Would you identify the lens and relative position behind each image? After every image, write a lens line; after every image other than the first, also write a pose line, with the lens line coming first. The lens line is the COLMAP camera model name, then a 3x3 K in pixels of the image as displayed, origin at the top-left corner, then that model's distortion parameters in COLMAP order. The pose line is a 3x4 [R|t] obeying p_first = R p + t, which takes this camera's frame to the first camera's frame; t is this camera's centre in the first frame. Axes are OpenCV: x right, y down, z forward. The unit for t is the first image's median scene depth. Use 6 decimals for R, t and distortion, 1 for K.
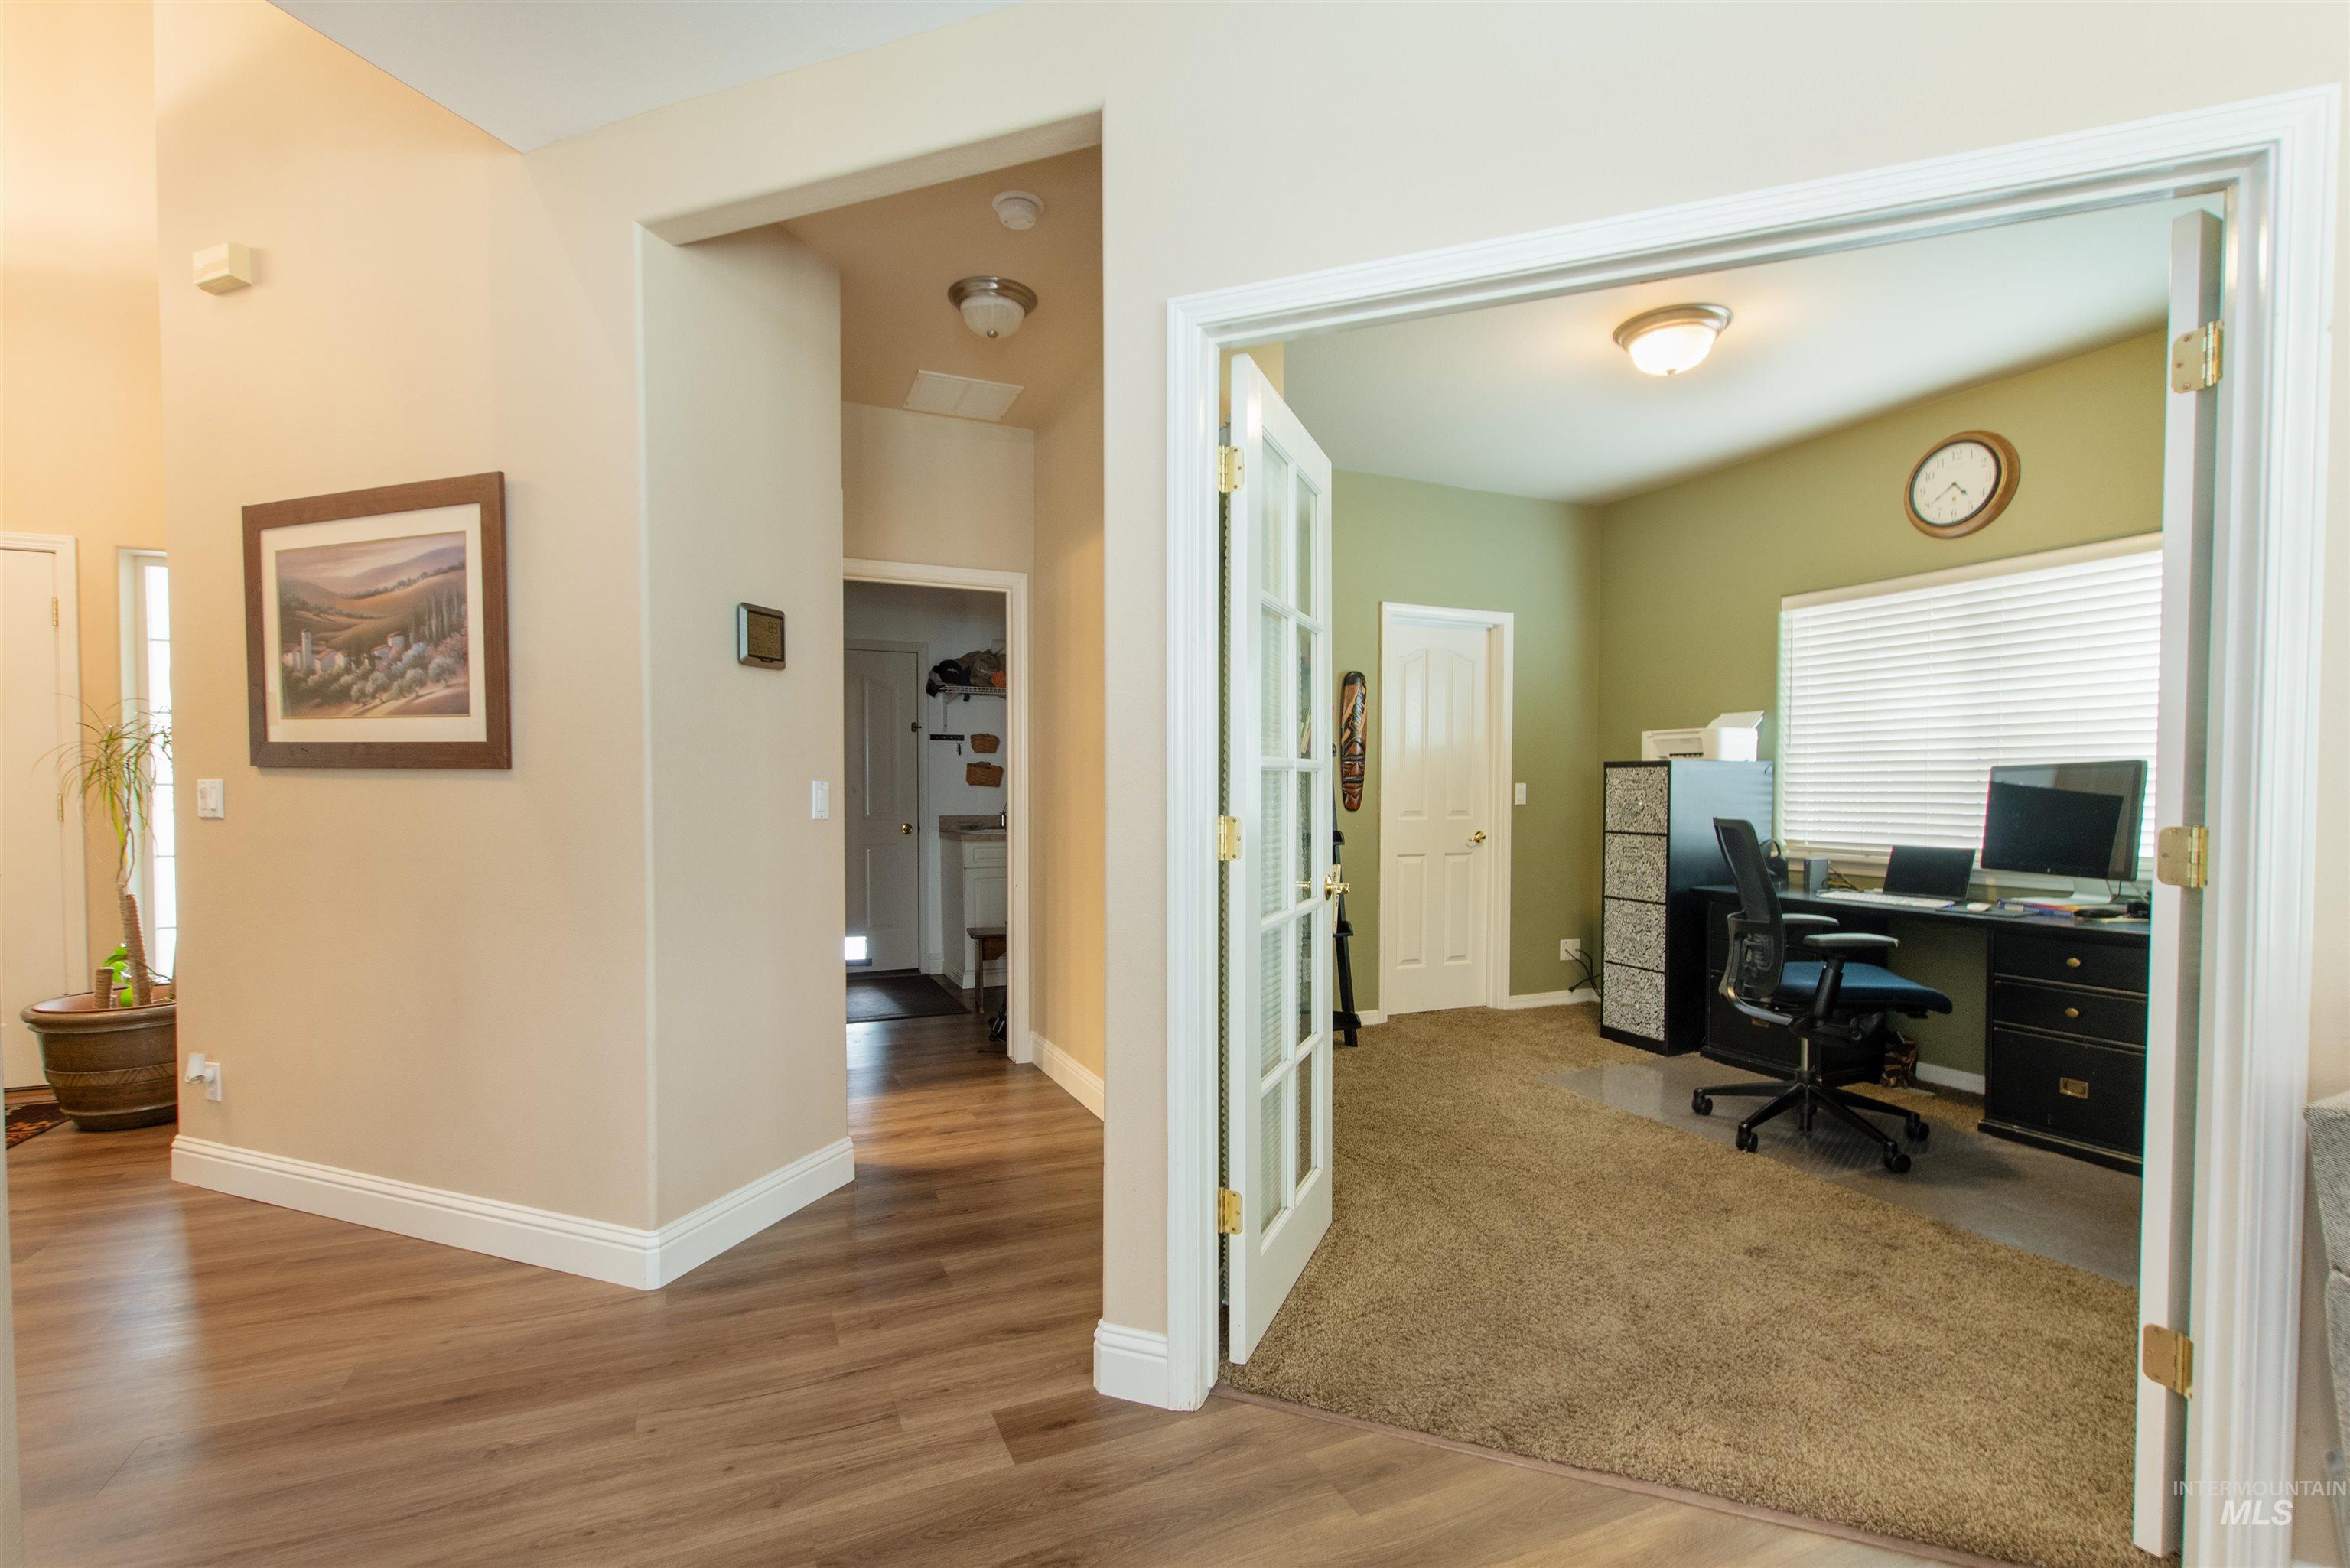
lens RADIAL K [[1047.2, 0, 1165.3], [0, 1047.2, 815.7], [0, 0, 1]] dist [0.012544, -0.006491]
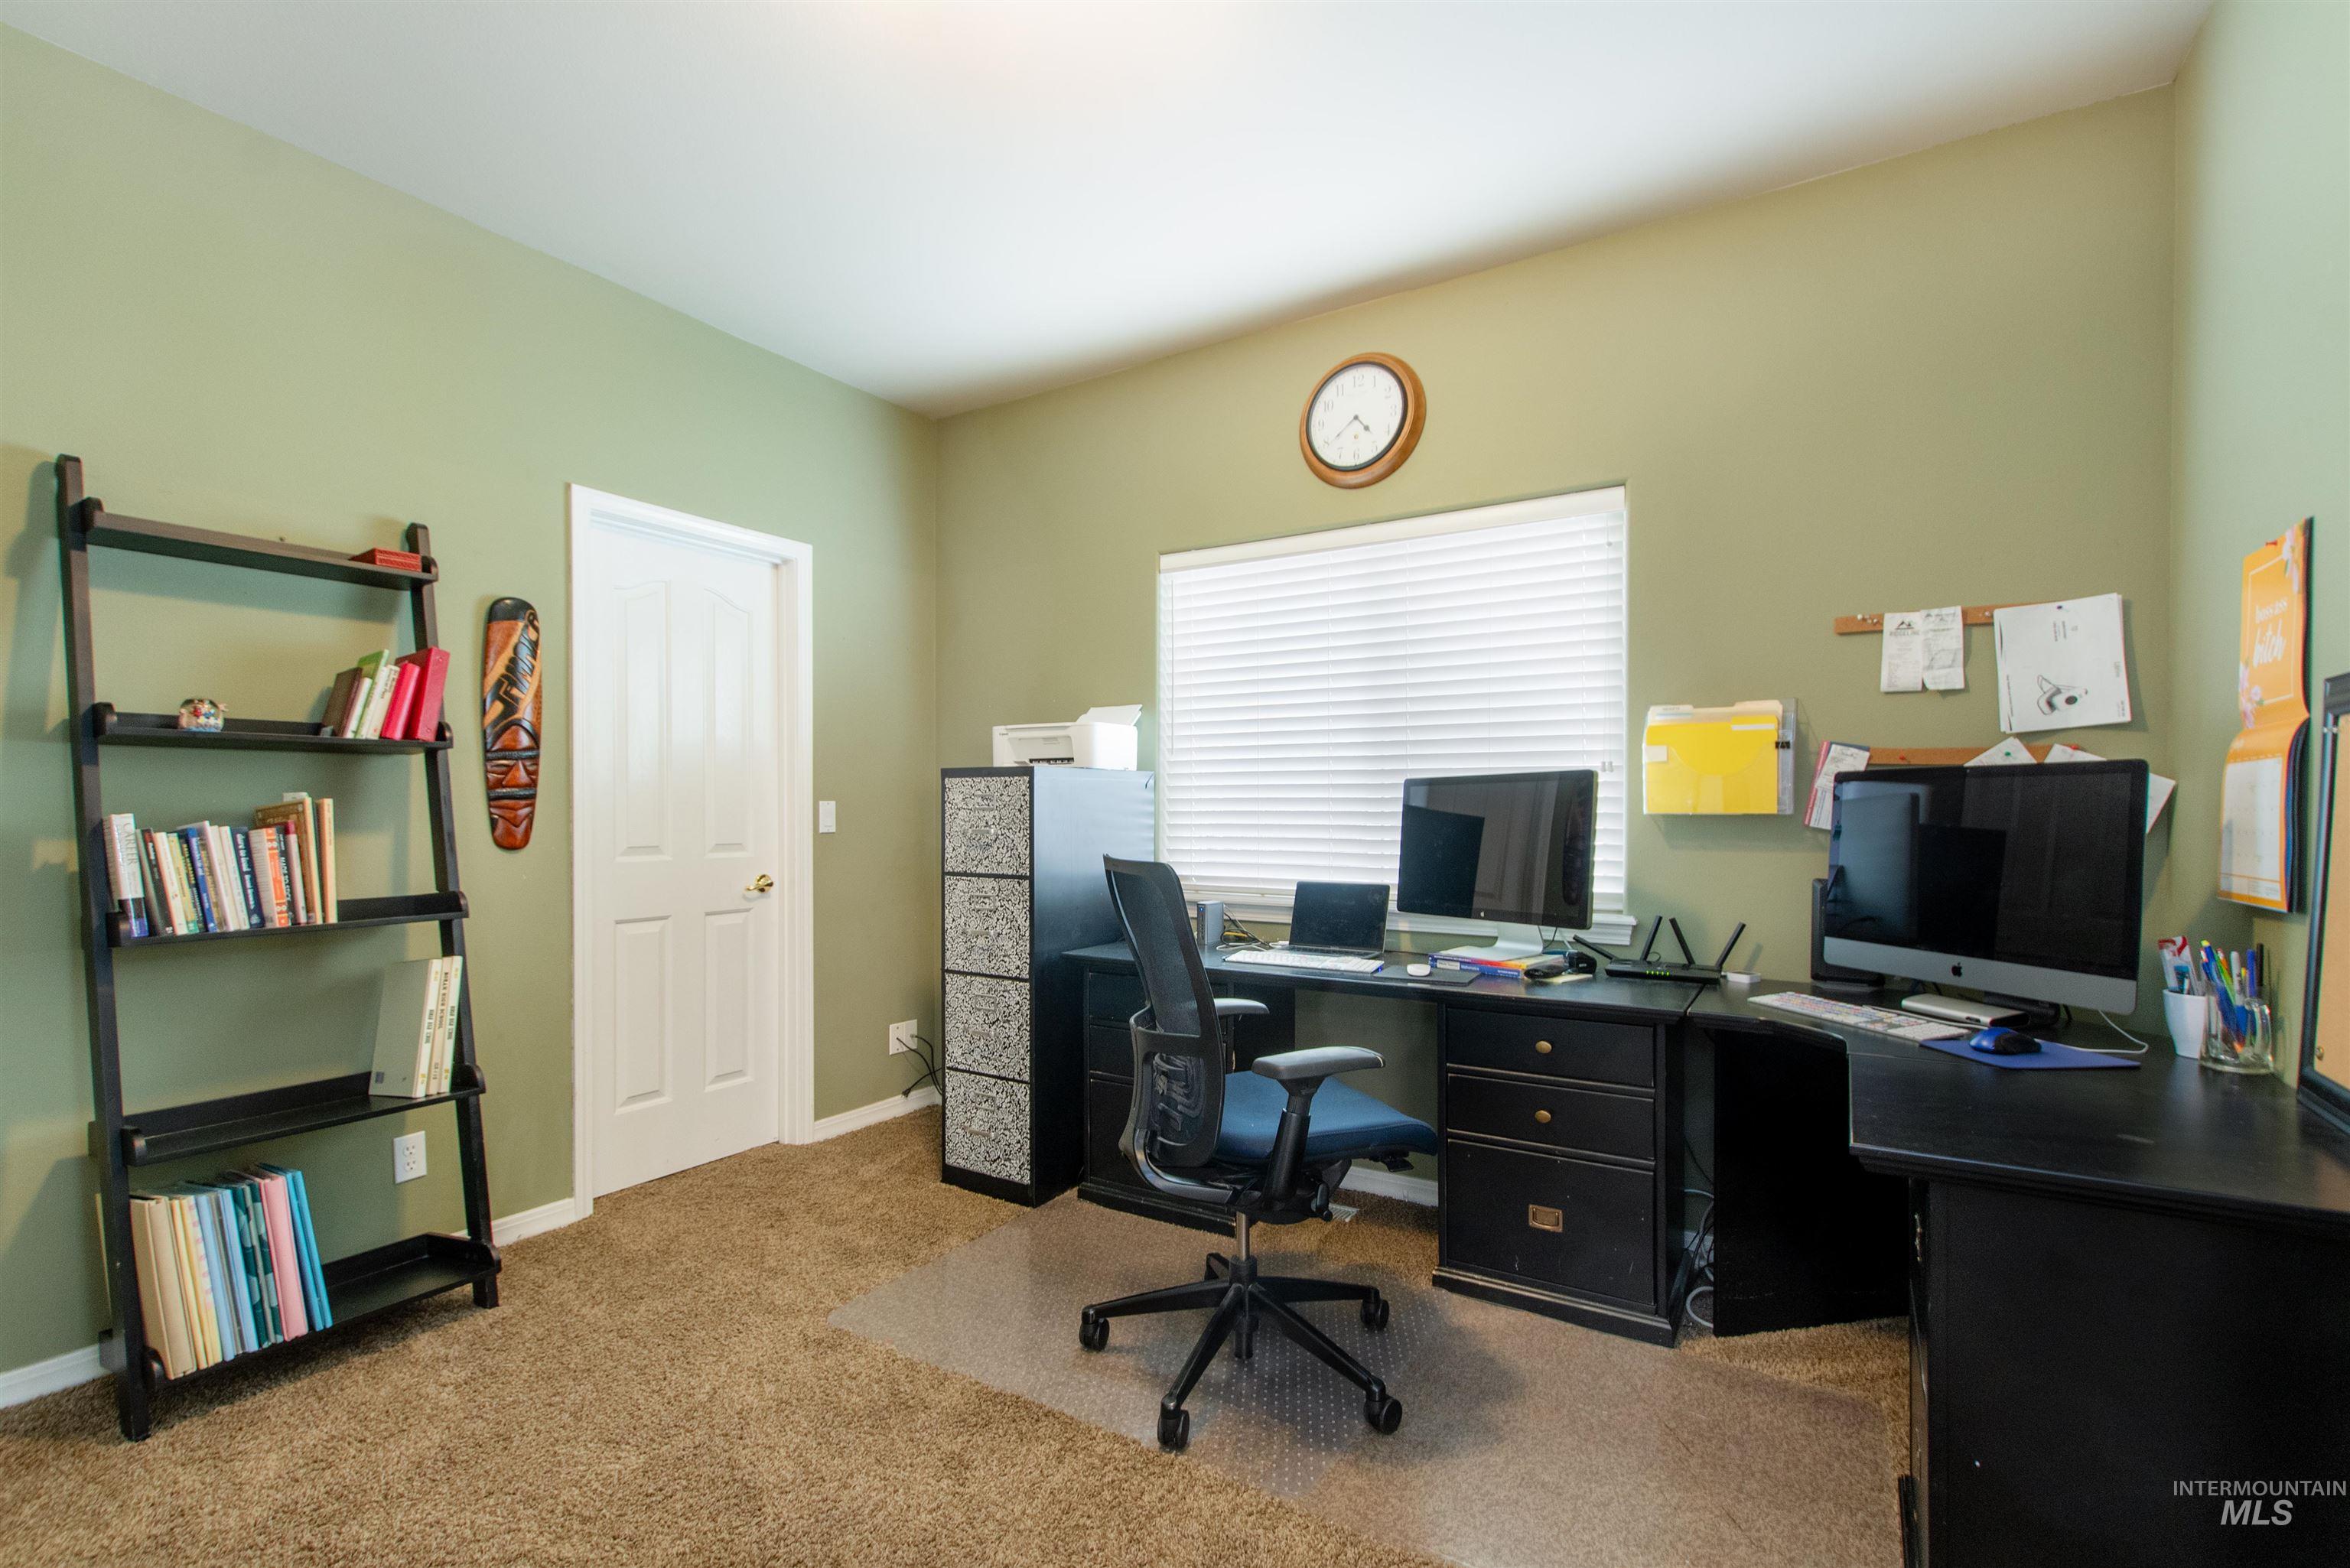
lens RADIAL K [[1047.2, 0, 1165.3], [0, 1047.2, 815.7], [0, 0, 1]] dist [0.012544, -0.006491]
pose [[0.830595, -0.007410, 0.556828, 0.171833], [0.017030, 0.999782, -0.012098, -0.011208], [-0.556617, 0.019531, 0.830540, 0.382936]]
